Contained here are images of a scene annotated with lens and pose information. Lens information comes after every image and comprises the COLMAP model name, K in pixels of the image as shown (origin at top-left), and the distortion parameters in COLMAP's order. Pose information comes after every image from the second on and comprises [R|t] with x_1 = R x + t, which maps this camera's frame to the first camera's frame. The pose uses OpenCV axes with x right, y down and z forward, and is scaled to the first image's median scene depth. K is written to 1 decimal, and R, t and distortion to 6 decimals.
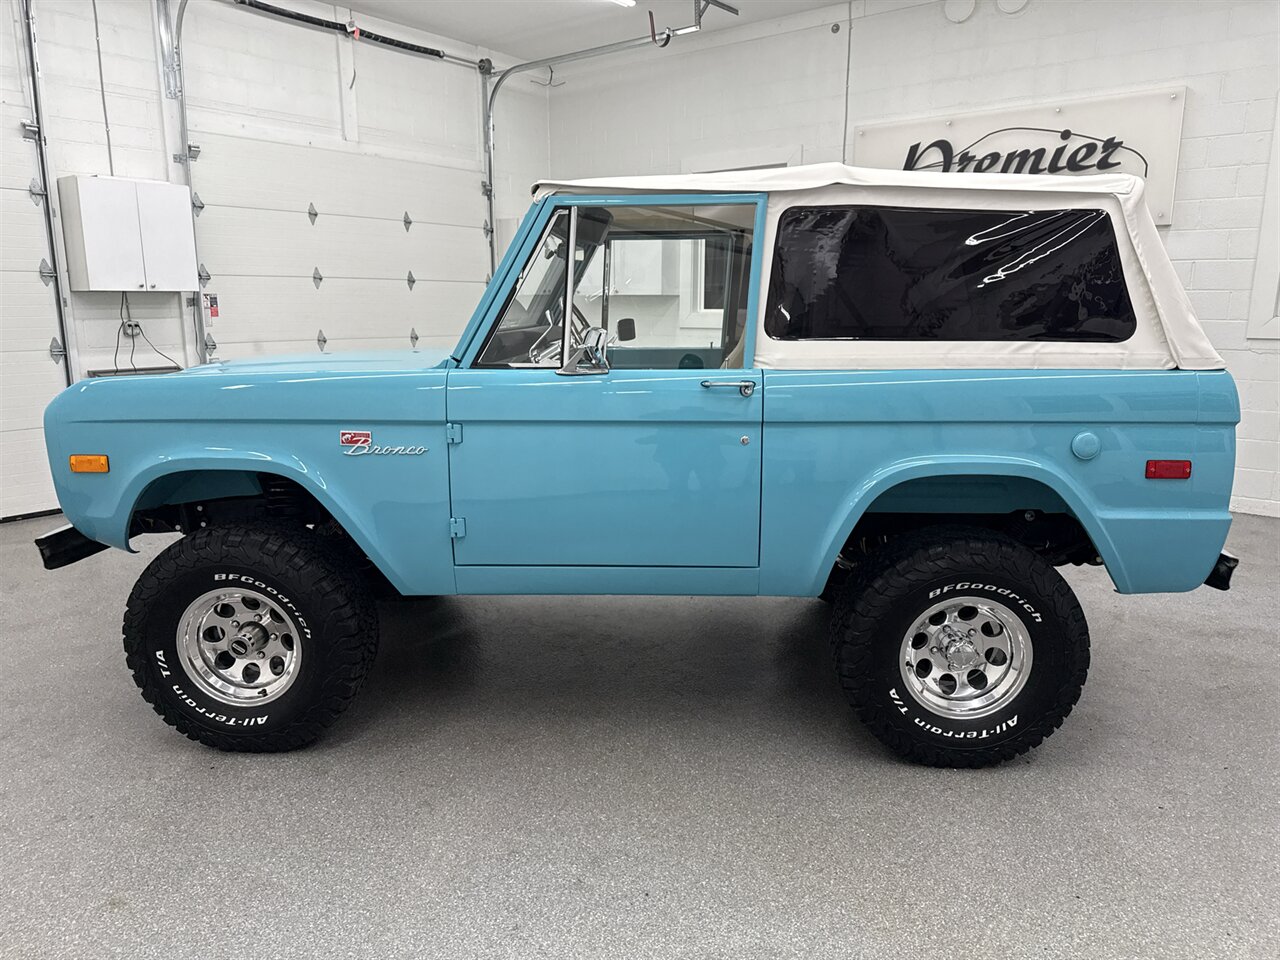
lens RADIAL K [[894.4, 0, 618.6], [0, 894.4, 481.2], [0, 0, 1]] dist [0.000398, -0.004099]
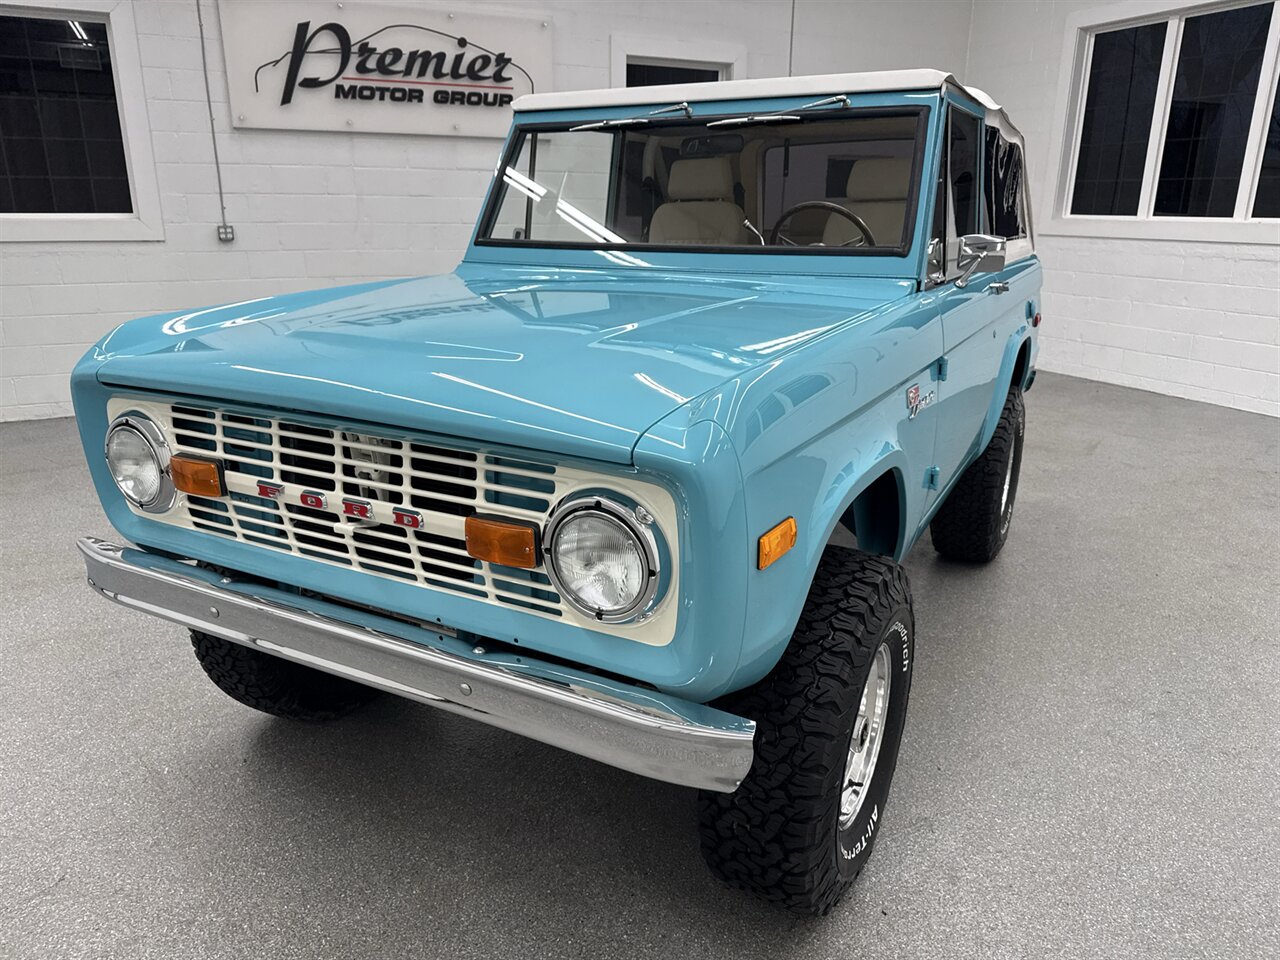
lens RADIAL K [[908.2, 0, 639.7], [0, 908.2, 478.9], [0, 0, 1]] dist [0.021251, -0.034881]
pose [[0.436237, -0.256386, 0.862533, -0.776696], [0.173398, 0.964536, 0.199008, -0.124381], [-0.882967, 0.062747, 0.465223, 0.608779]]
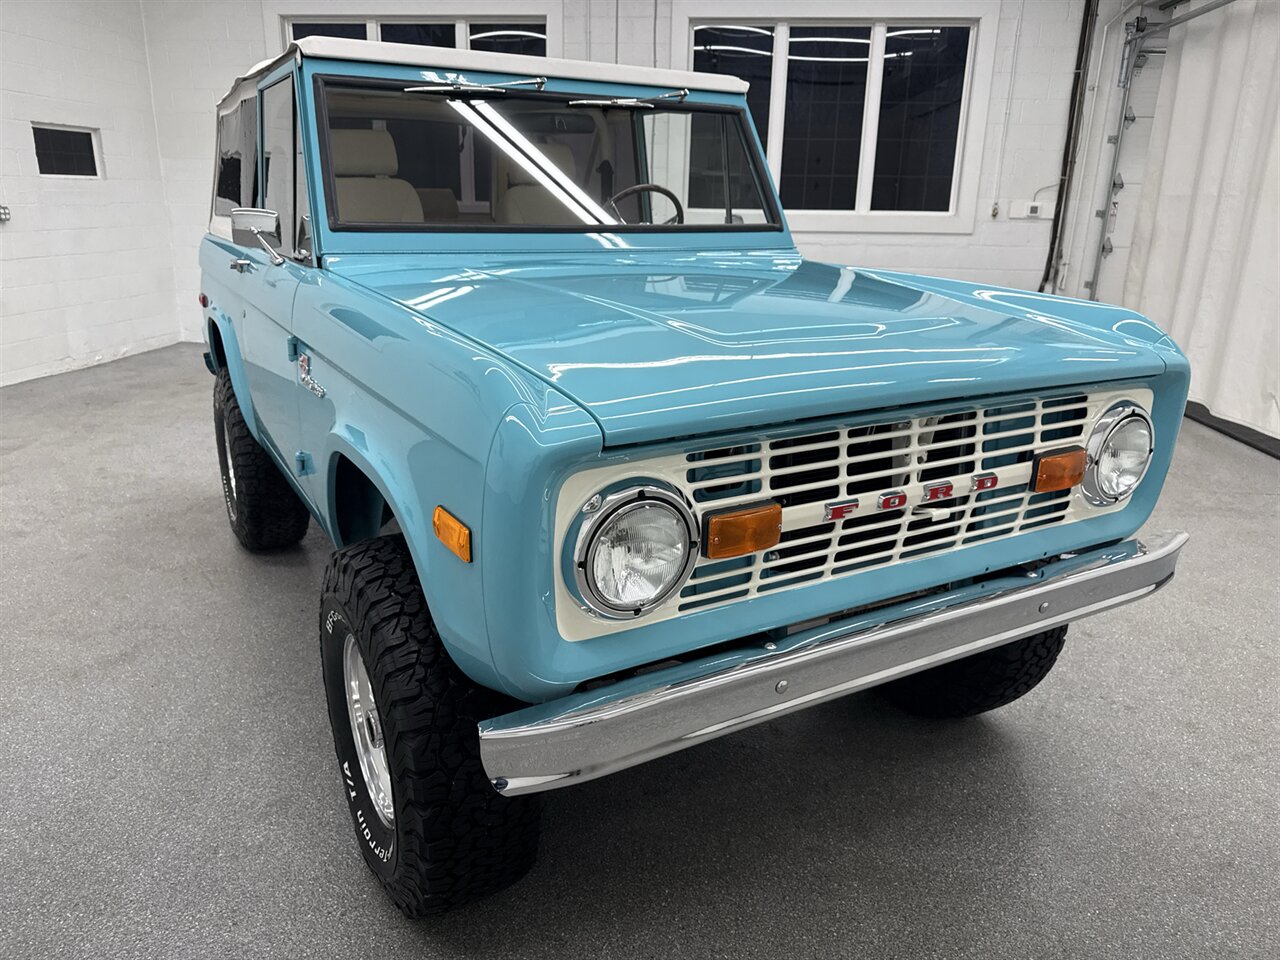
lens RADIAL K [[908.2, 0, 637.3], [0, 908.2, 477.3], [0, 0, 1]] dist [0.021251, -0.034881]
pose [[-0.539967, -0.252832, 0.802815, -0.730950], [0.149919, 0.909675, 0.387319, -0.241031], [-0.828227, 0.329496, -0.453290, 1.239369]]
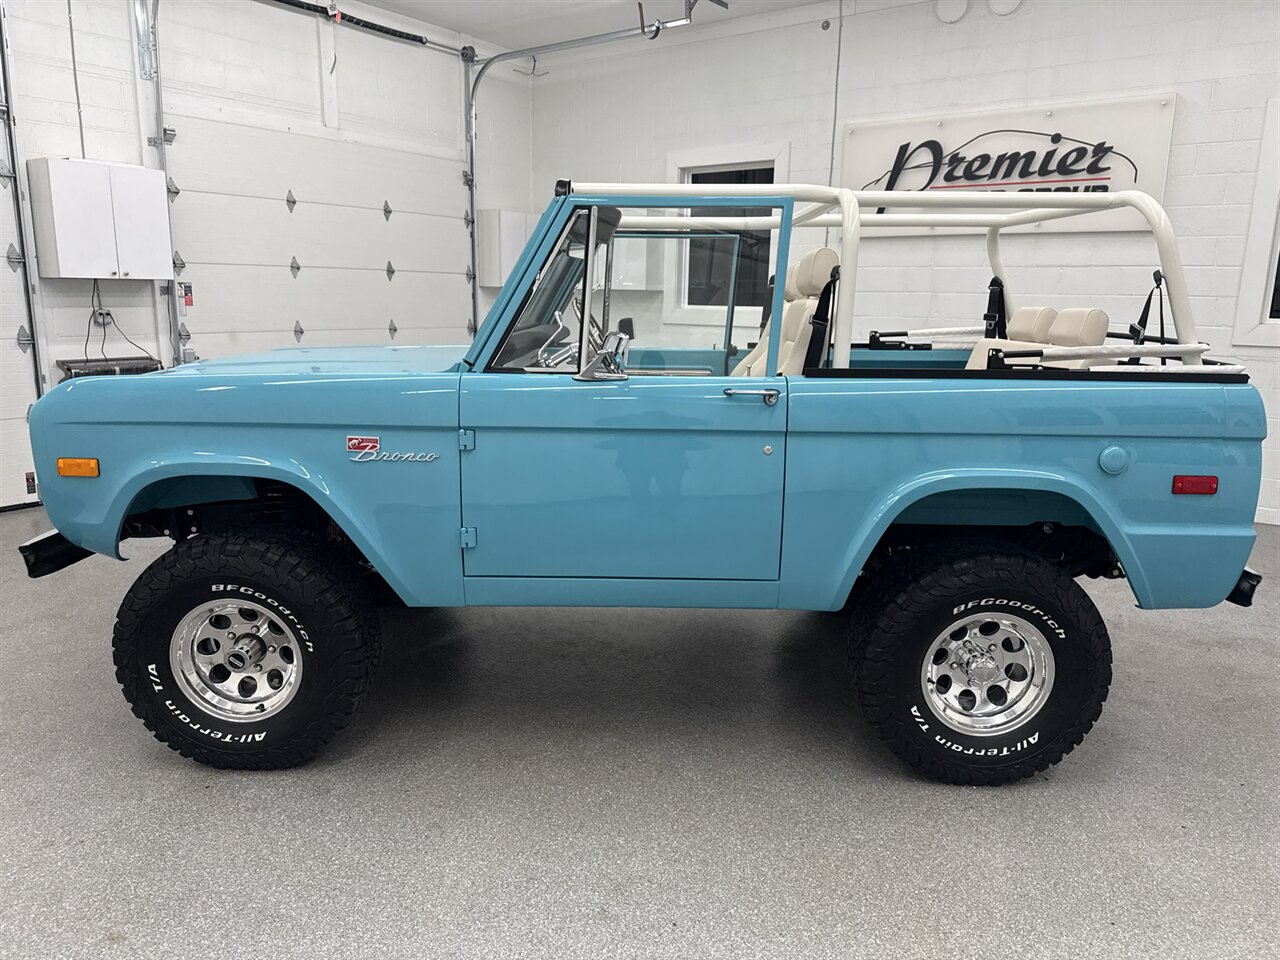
lens RADIAL K [[894.4, 0, 615.8], [0, 894.4, 479.5], [0, 0, 1]] dist [0.000398, -0.004099]
pose [[0.999352, 0.009372, 0.034749, -0.040406], [-0.009637, 0.999926, 0.007472, -0.014219], [-0.034677, -0.007803, 0.999368, 0.024041]]
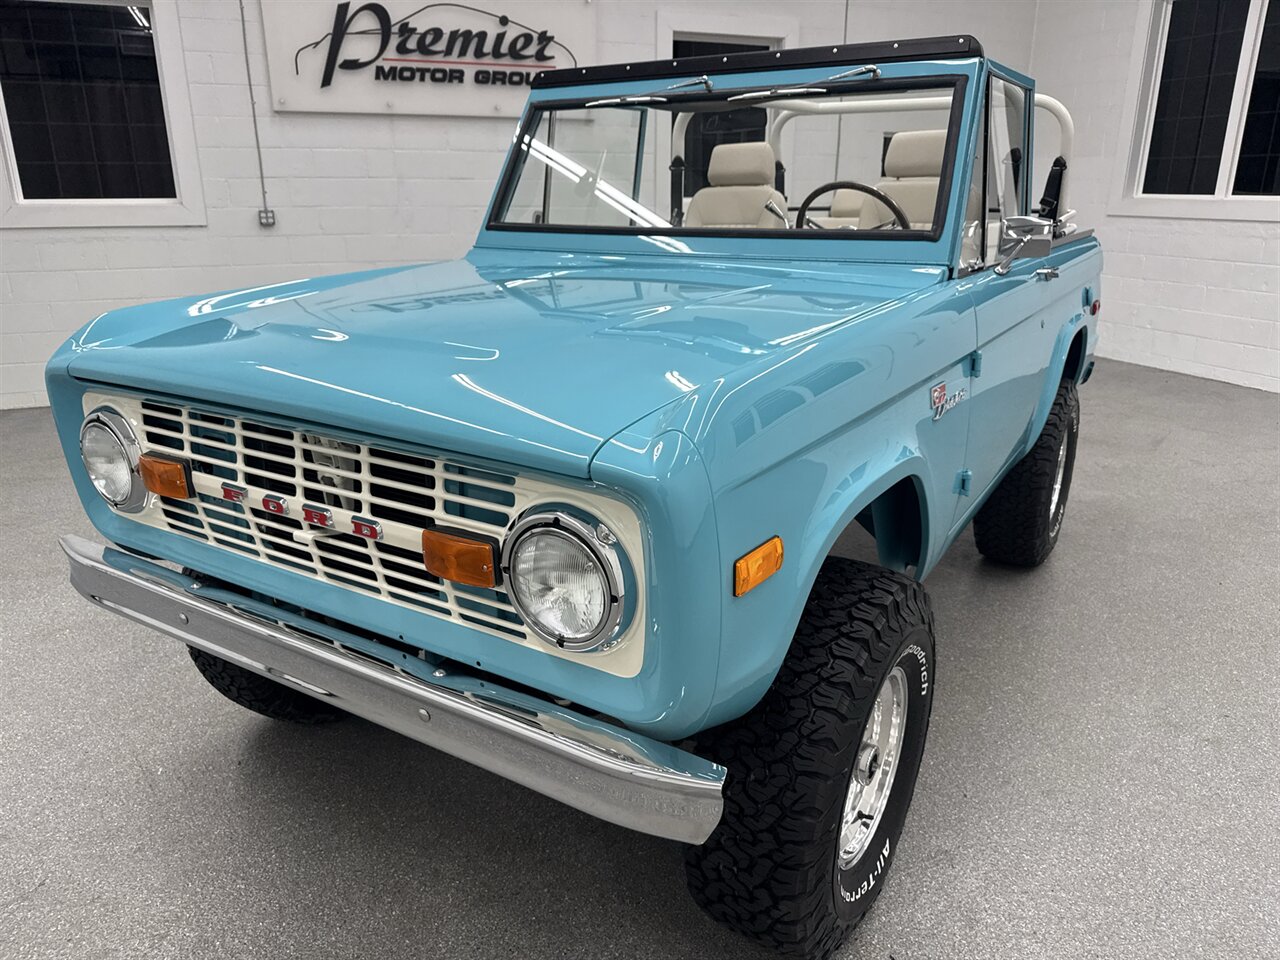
lens RADIAL K [[908.2, 0, 640.0], [0, 908.2, 484.0], [0, 0, 1]] dist [0.021251, -0.034881]
pose [[0.492039, -0.270215, 0.827575, -0.725783], [0.174320, 0.961939, 0.210444, -0.121666], [-0.852942, 0.040717, 0.520416, 0.596812]]
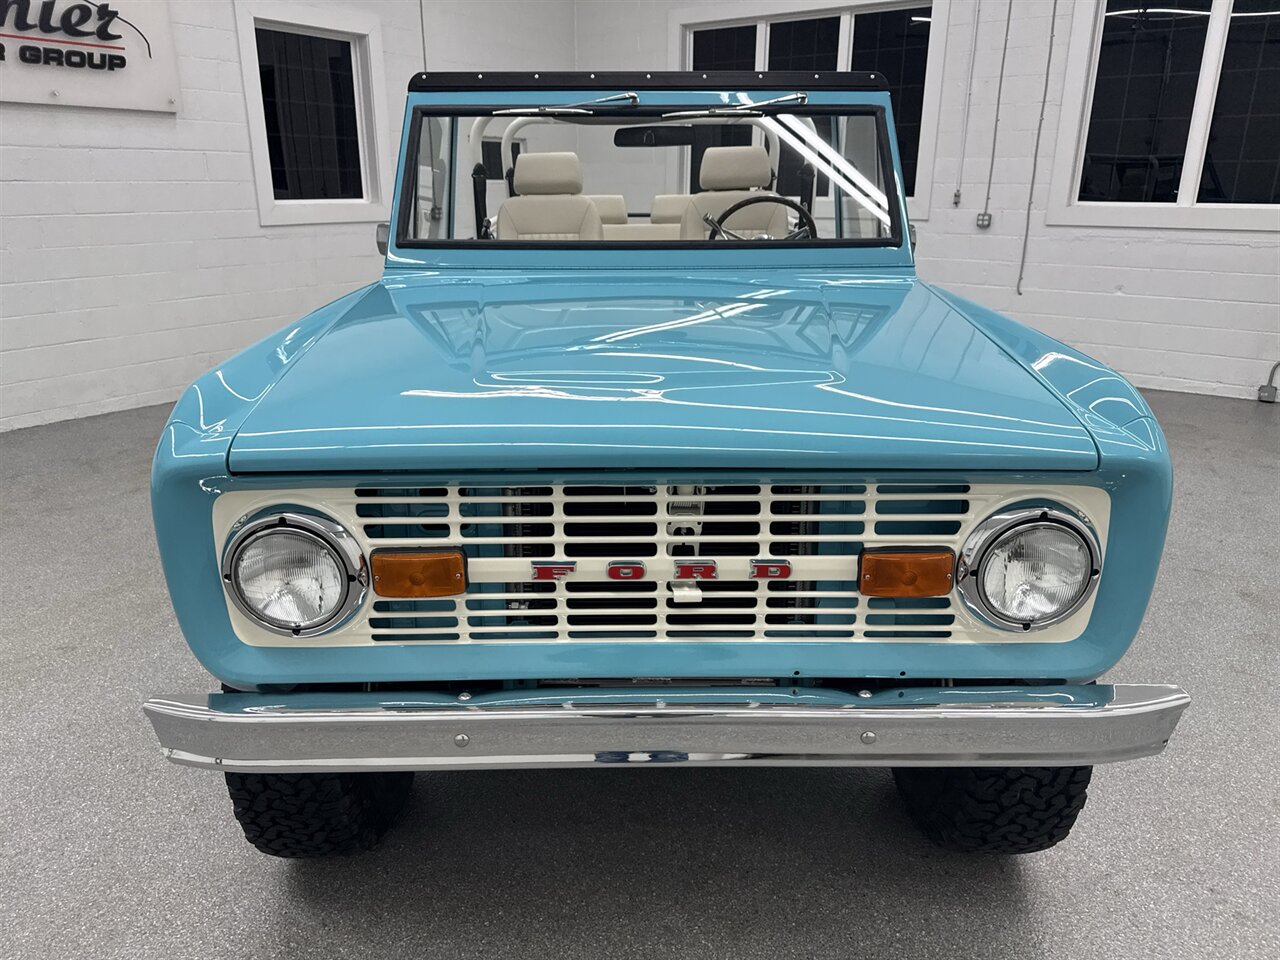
lens RADIAL K [[894.4, 0, 634.3], [0, 894.4, 493.0], [0, 0, 1]] dist [0.000398, -0.004099]
pose [[-0.055182, -0.325637, 0.943883, -0.799939], [0.197141, 0.923161, 0.330013, -0.203603], [-0.978821, 0.204288, 0.013254, 0.944261]]
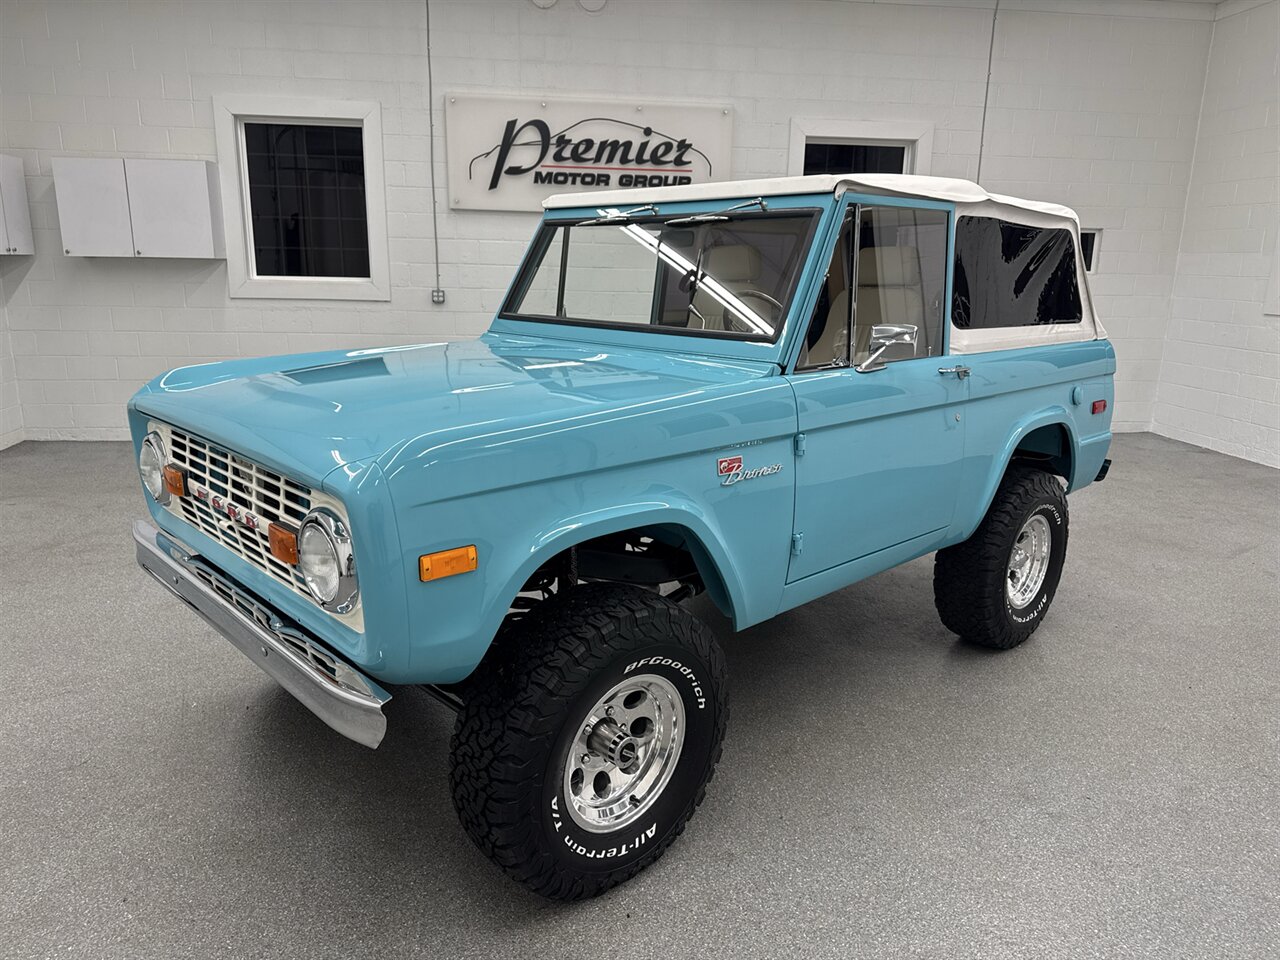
lens RADIAL K [[908.2, 0, 638.9], [0, 908.2, 484.8], [0, 0, 1]] dist [0.021251, -0.034881]
pose [[0.693612, -0.158294, 0.702741, -0.697603], [0.126564, 0.987161, 0.097441, -0.089971], [-0.709143, 0.021356, 0.704741, 0.320346]]
